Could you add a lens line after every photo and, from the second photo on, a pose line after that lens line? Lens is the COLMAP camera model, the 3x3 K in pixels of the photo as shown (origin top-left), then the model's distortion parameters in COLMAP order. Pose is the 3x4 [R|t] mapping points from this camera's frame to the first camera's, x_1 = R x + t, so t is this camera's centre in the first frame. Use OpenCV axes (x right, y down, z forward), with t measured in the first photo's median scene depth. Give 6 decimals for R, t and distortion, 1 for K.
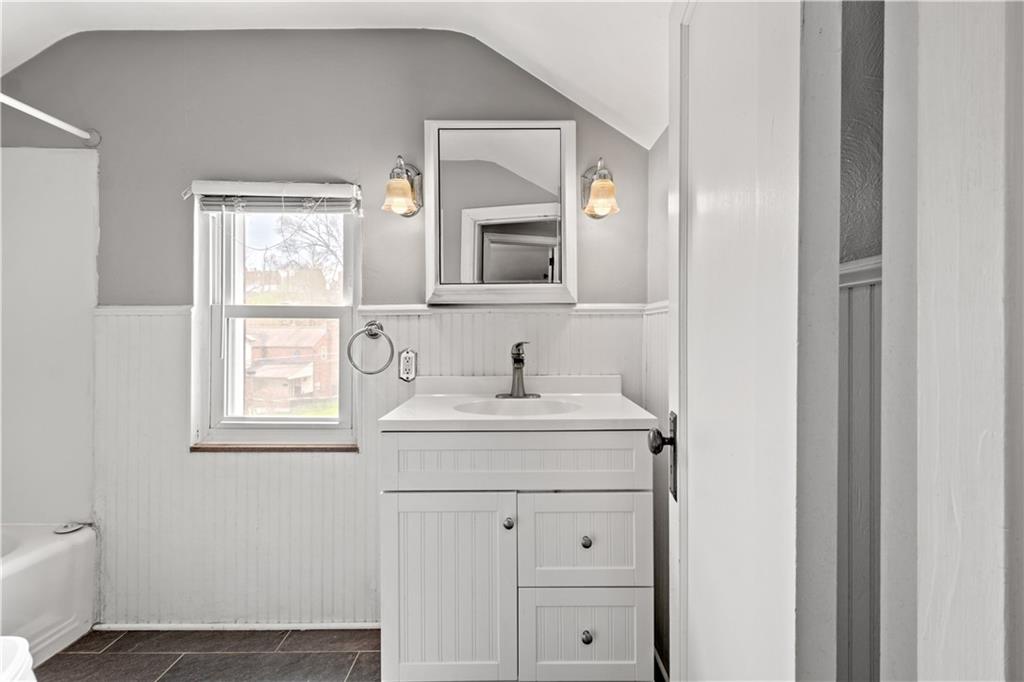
lens RADIAL K [[451.3, 0, 513.2], [0, 451.3, 337.2], [0, 0, 1]] dist [0.002634, -0.001605]
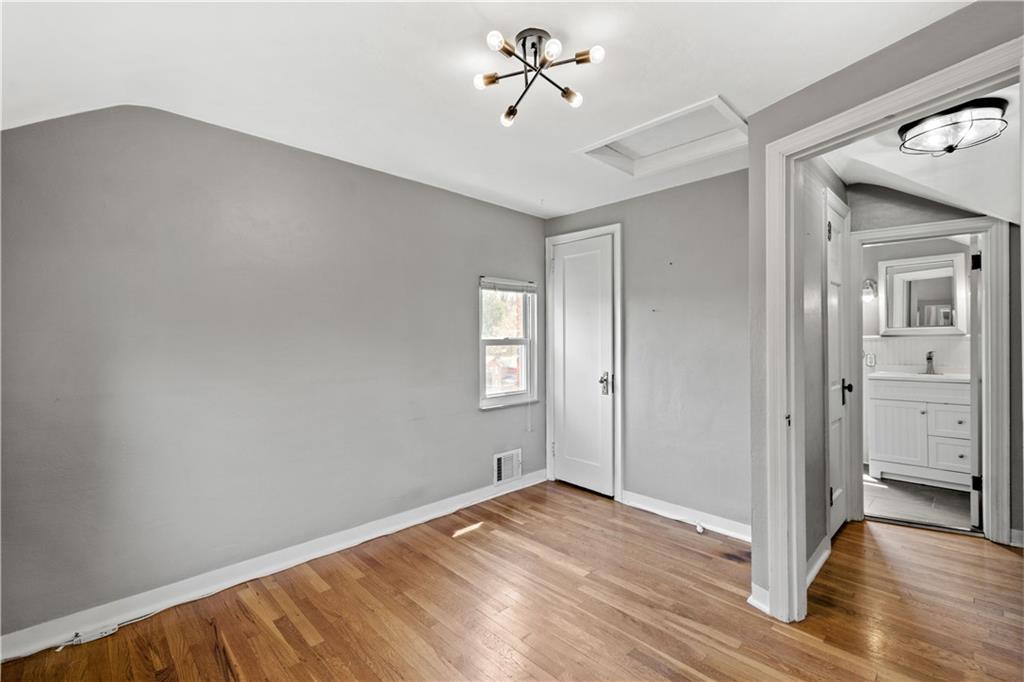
lens RADIAL K [[451.3, 0, 519.8], [0, 451.3, 339.8], [0, 0, 1]] dist [0.002634, -0.001605]
pose [[0.710445, -0.011825, -0.703653, 0.147004], [-0.004263, 0.999768, -0.021105, 0.010404], [0.703740, 0.017993, 0.710230, -2.157080]]
